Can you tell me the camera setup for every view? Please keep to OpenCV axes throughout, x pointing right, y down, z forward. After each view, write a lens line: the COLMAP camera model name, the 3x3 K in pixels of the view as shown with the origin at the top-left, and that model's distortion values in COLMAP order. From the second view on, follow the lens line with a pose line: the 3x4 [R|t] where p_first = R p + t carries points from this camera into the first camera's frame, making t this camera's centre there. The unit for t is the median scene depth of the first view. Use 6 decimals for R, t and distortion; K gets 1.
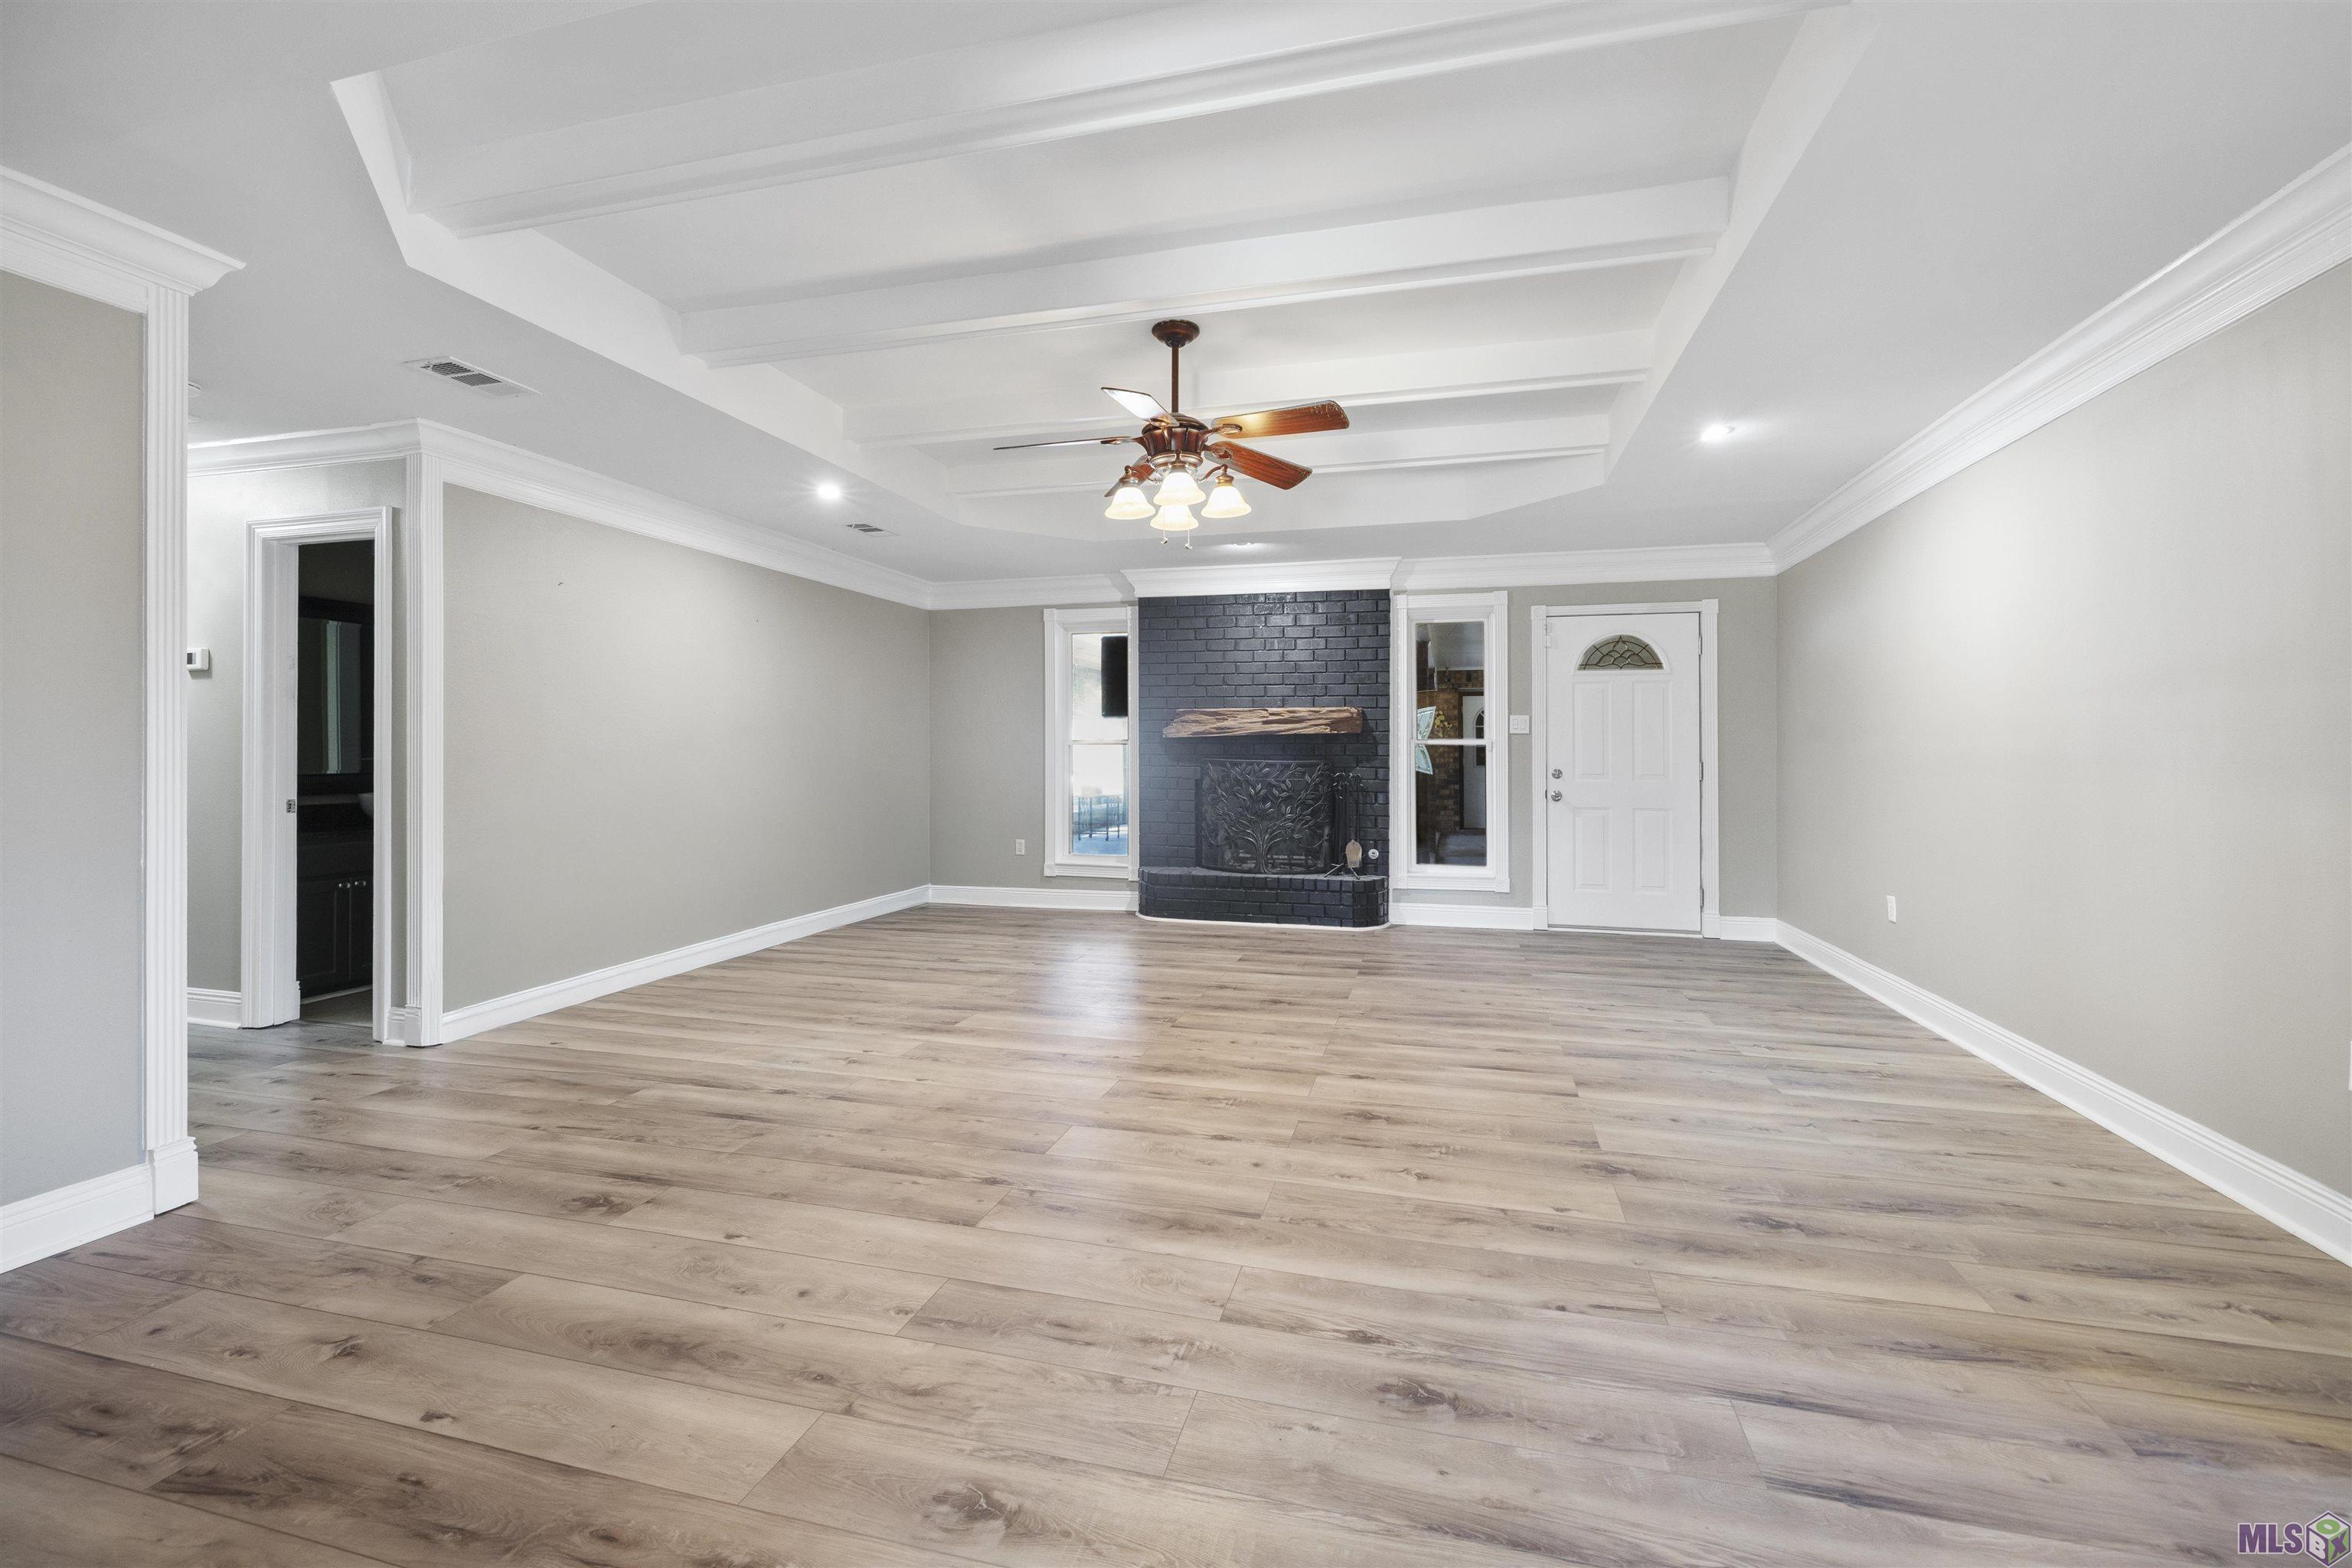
lens RADIAL K [[1000.3, 0, 1180.2], [0, 1000.3, 767.8], [0, 0, 1]] dist [-0.000843, 0.000197]
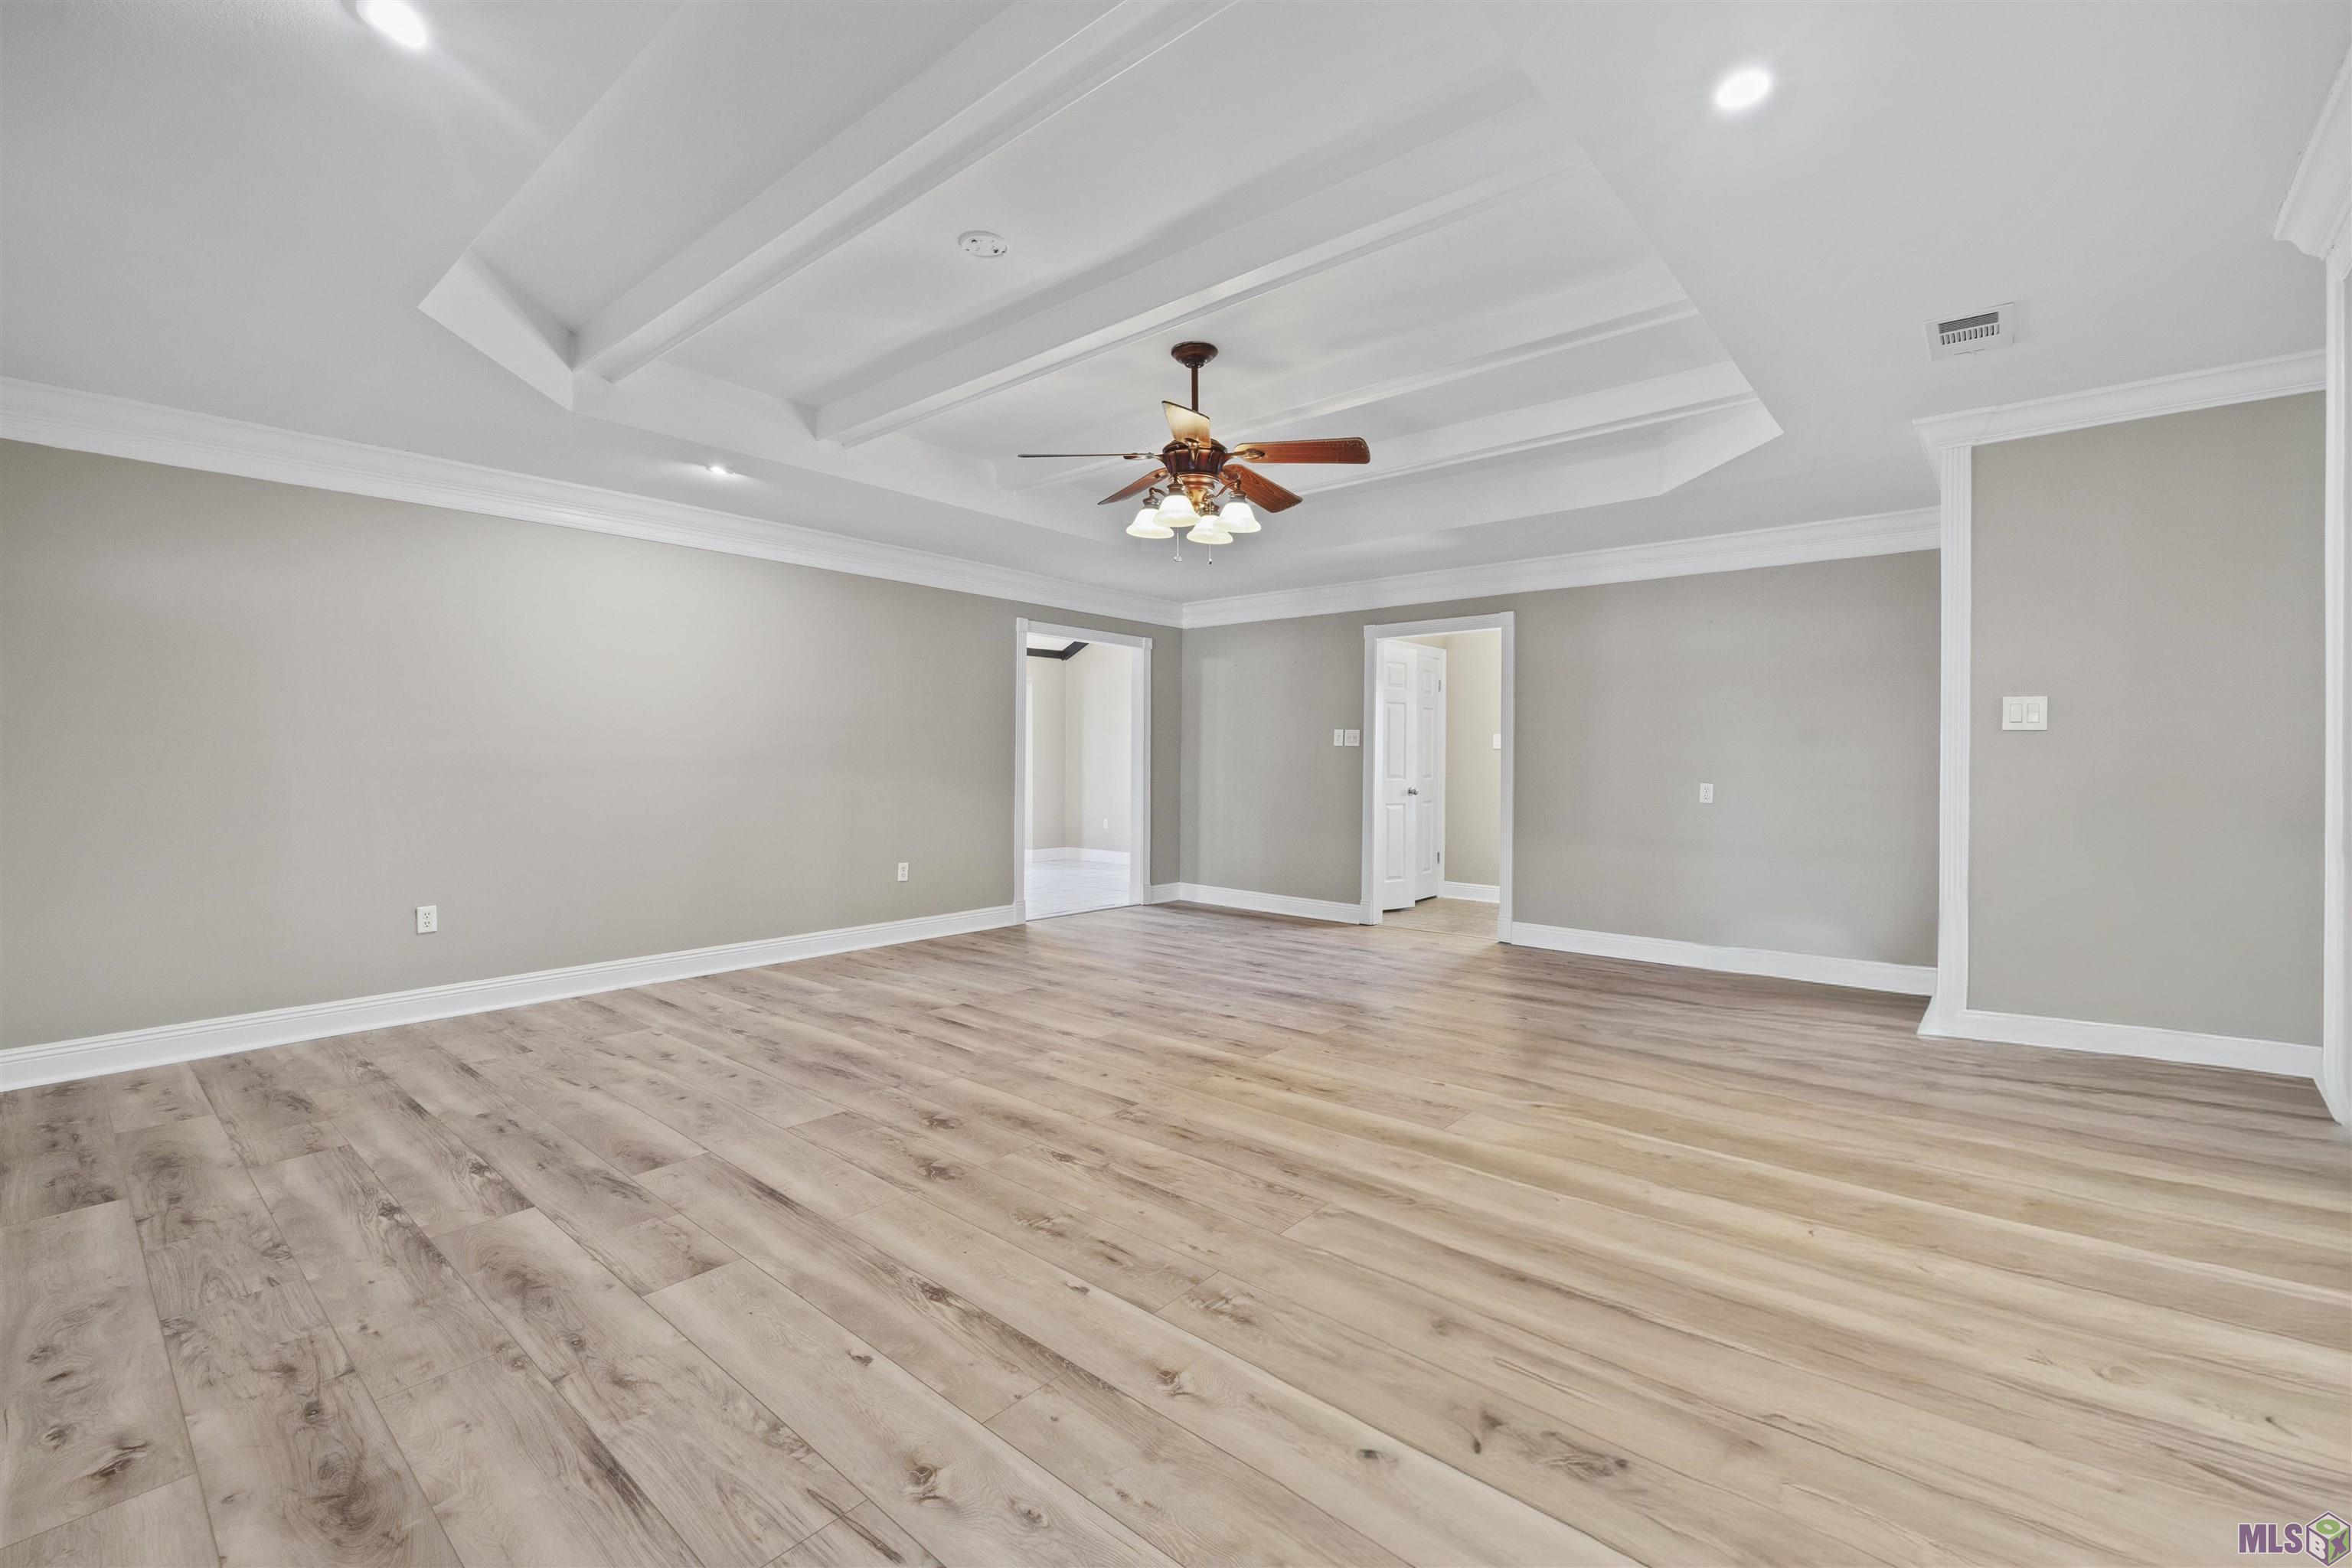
lens RADIAL K [[1000.3, 0, 1174.1], [0, 1000.3, 767.4], [0, 0, 1]] dist [-0.000843, 0.000197]
pose [[-0.903804, -0.008268, 0.427867, -0.420904], [-0.003143, 0.999915, 0.012683, -0.022795], [-0.427936, 0.010118, -0.903753, 1.909356]]
